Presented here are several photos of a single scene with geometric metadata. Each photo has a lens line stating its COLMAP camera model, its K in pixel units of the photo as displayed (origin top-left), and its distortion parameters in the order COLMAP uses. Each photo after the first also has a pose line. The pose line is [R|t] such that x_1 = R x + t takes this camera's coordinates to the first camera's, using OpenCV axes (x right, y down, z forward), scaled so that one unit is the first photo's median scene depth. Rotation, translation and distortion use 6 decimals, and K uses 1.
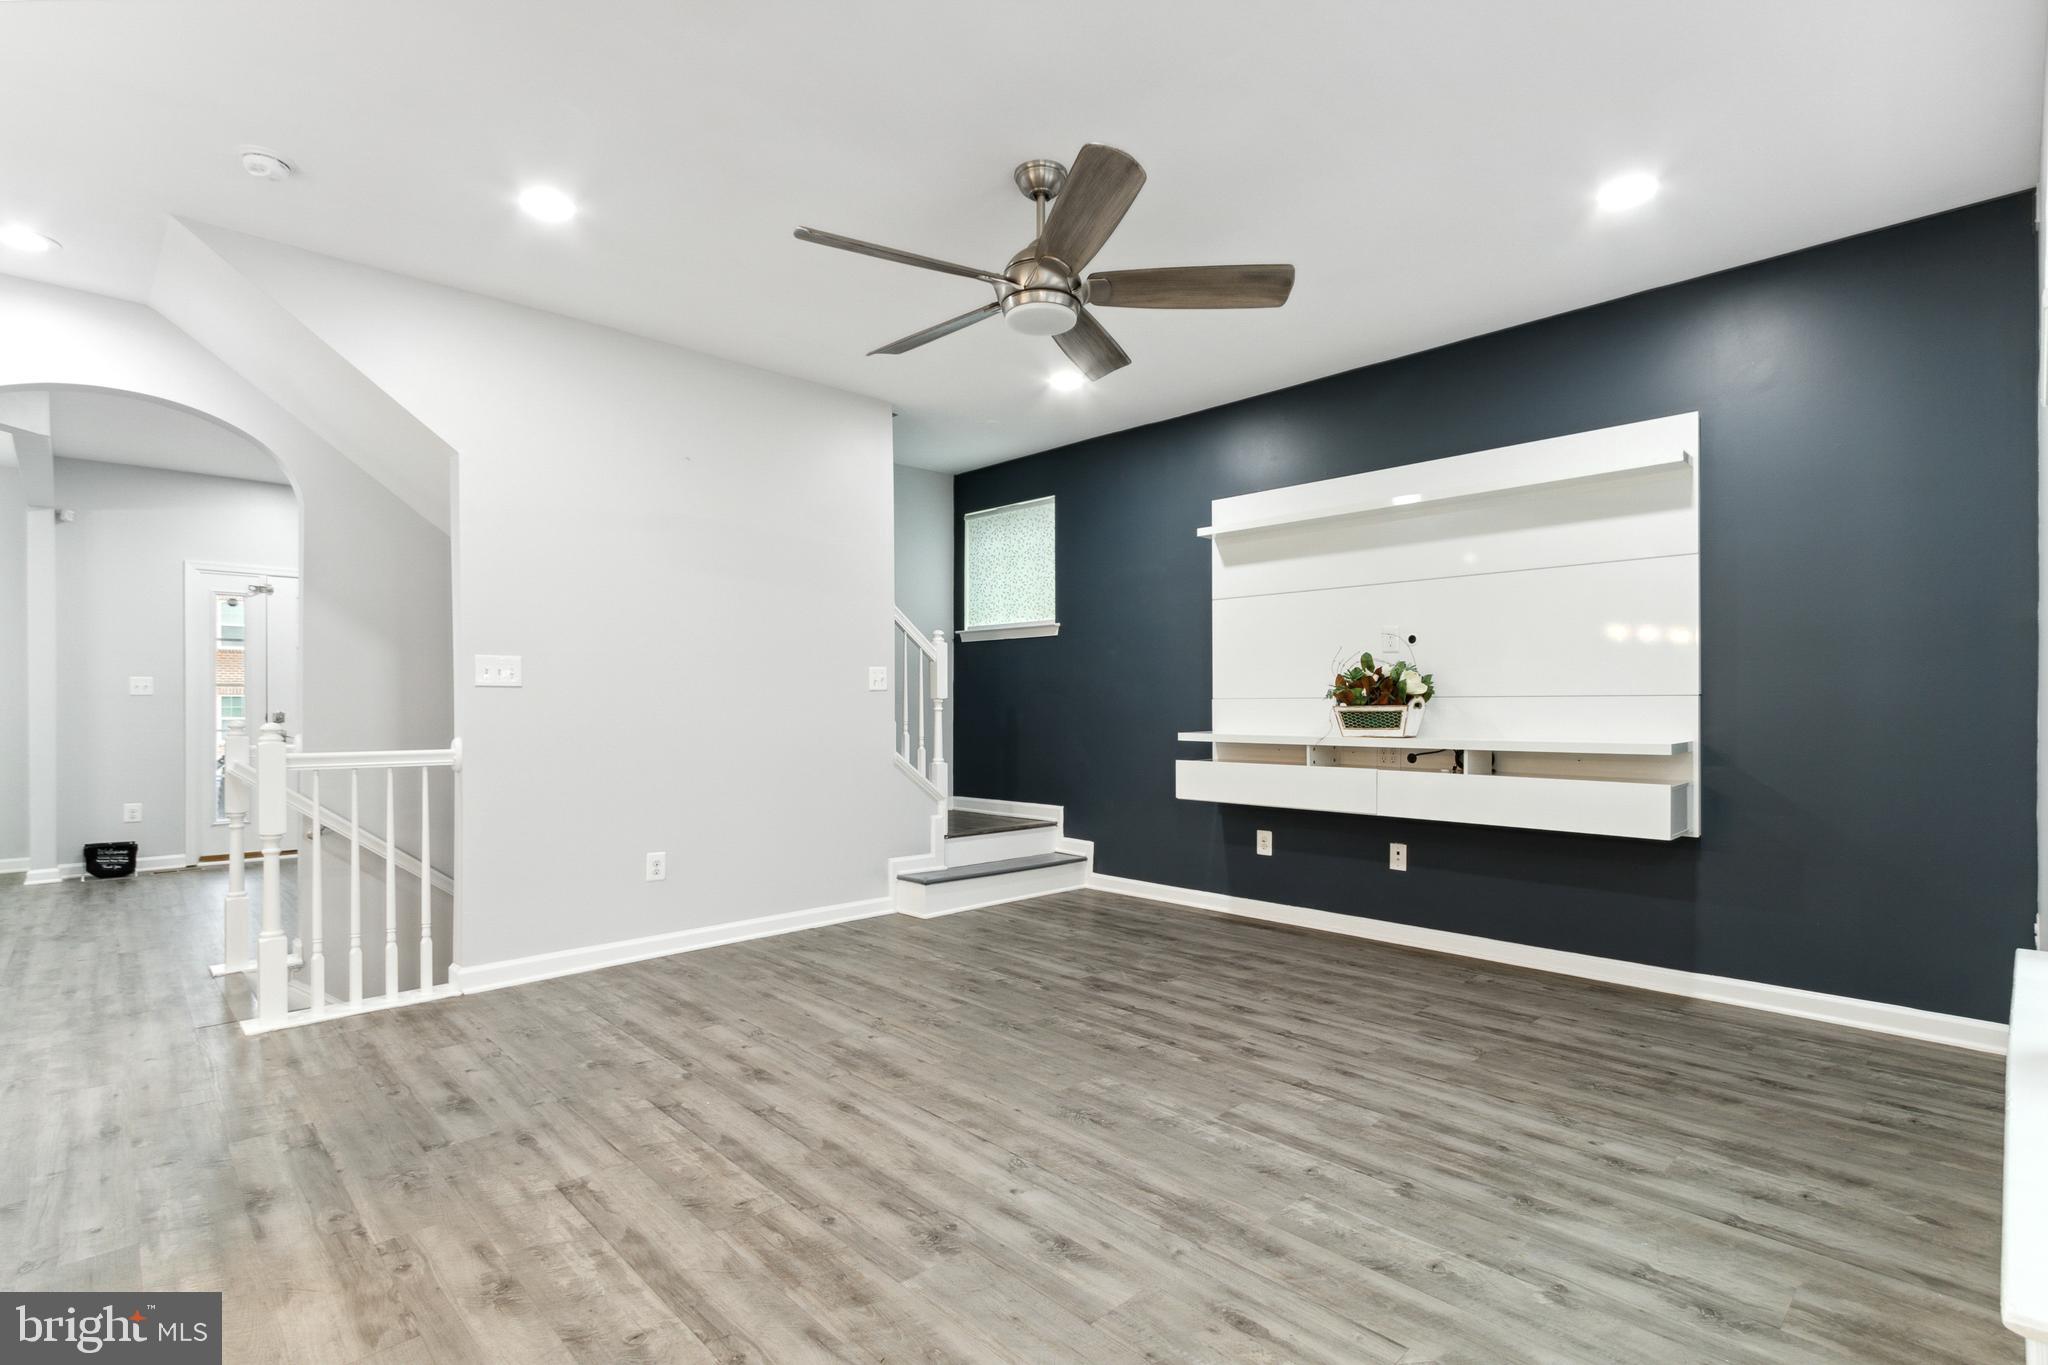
lens RADIAL K [[957.4, 0, 1024.2], [0, 957.4, 725.9], [0, 0, 1]] dist [-0.000283, 0.000068]
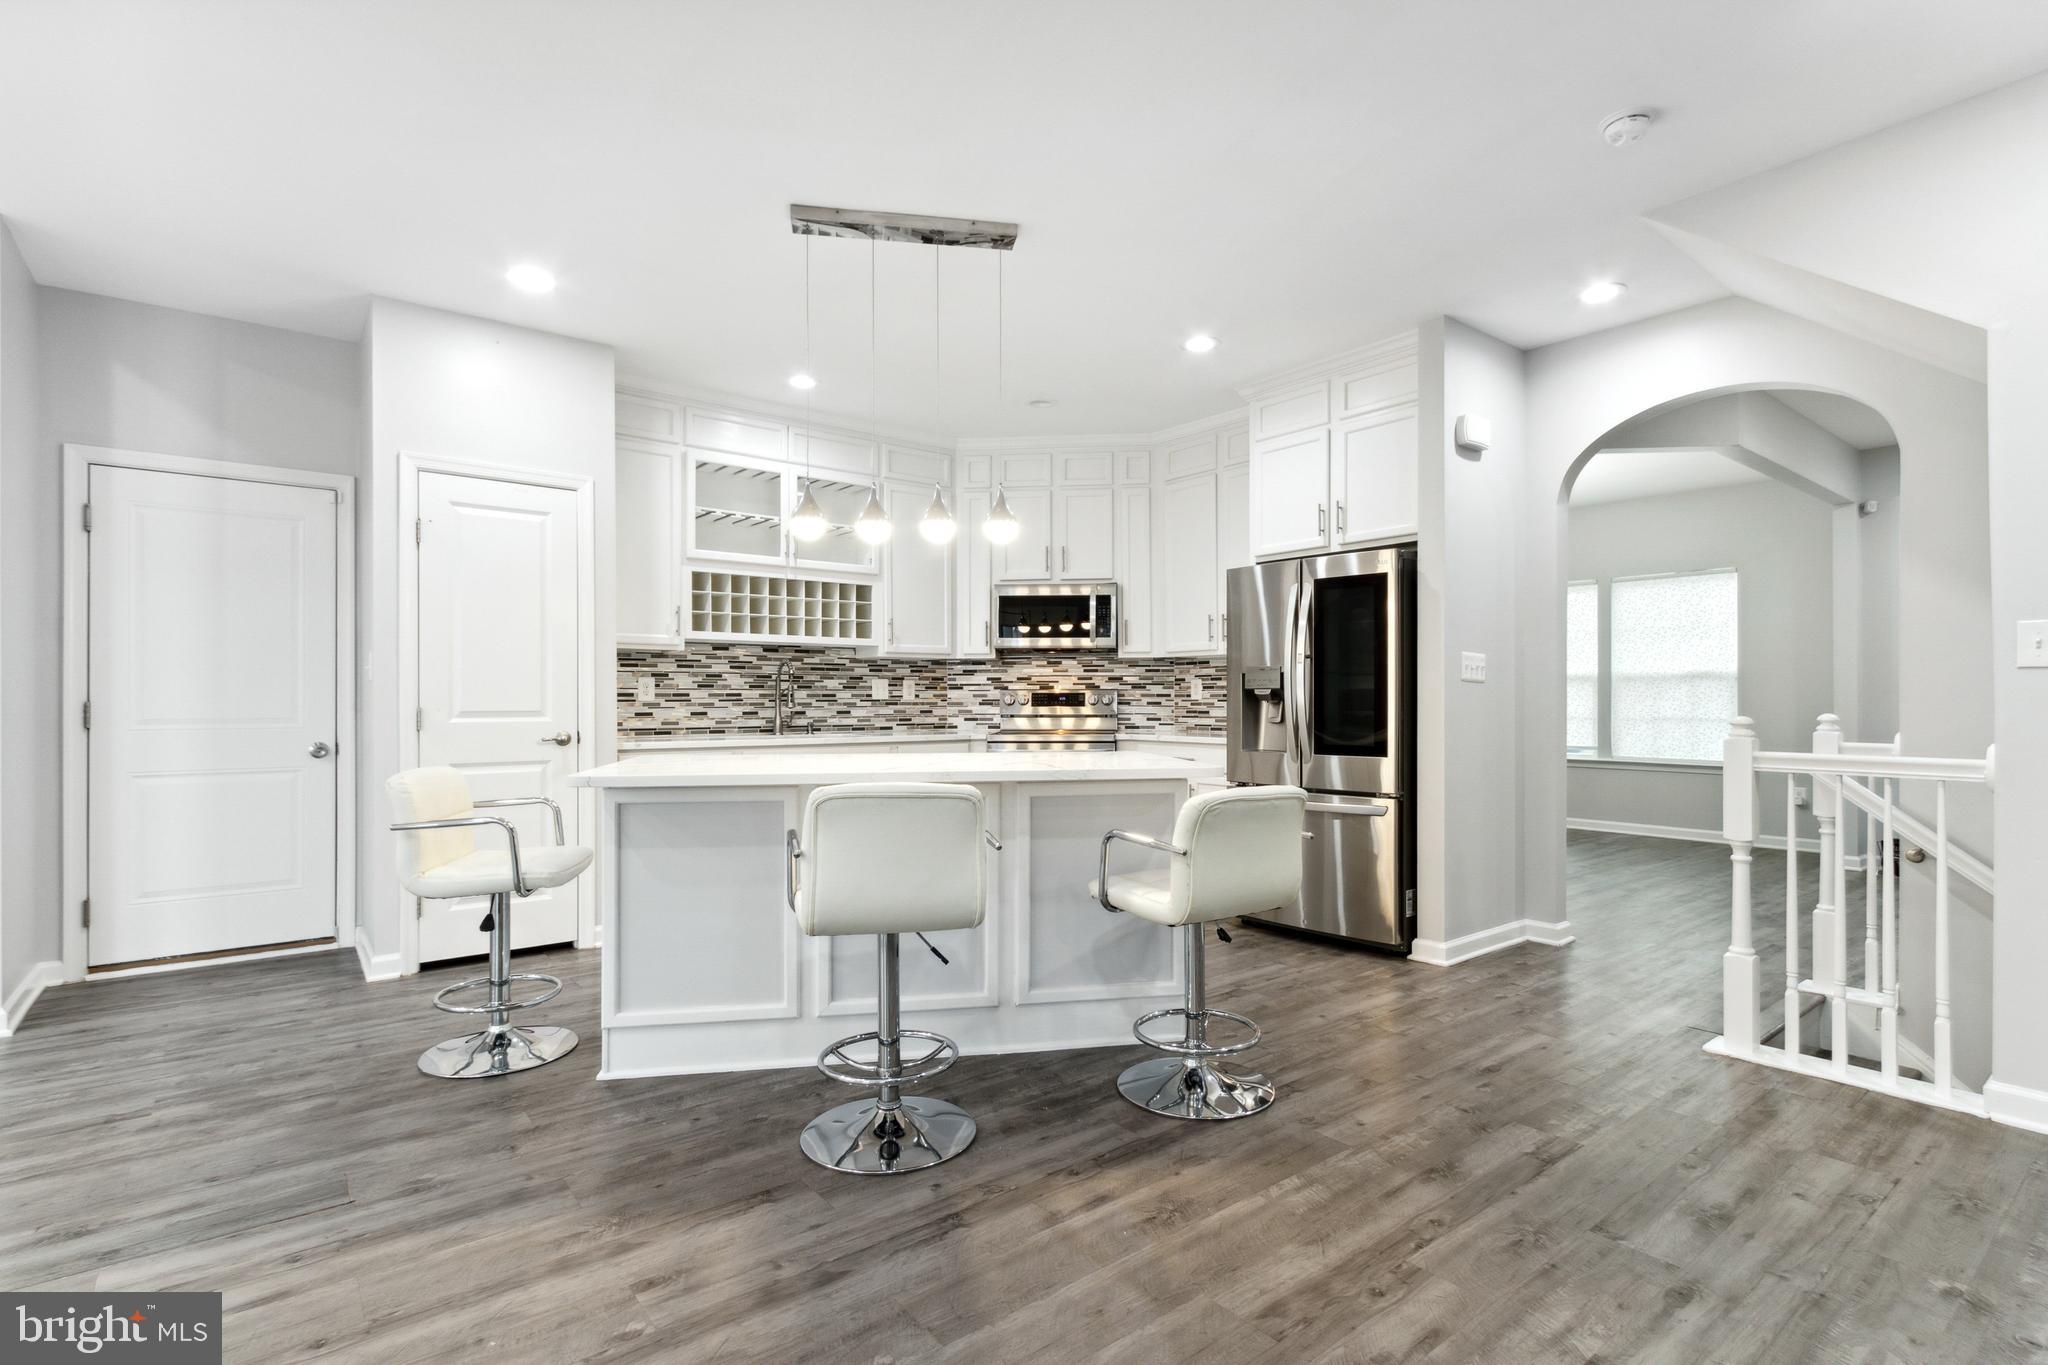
lens RADIAL K [[973.8, 0, 1021.3], [0, 973.8, 697.0], [0, 0, 1]] dist [-0.000889, -0.000133]
pose [[-0.102555, -0.001170, -0.994727, 0.234344], [-0.021358, 0.999771, 0.001026, -0.007499], [0.994498, 0.021351, -0.102556, 0.515133]]
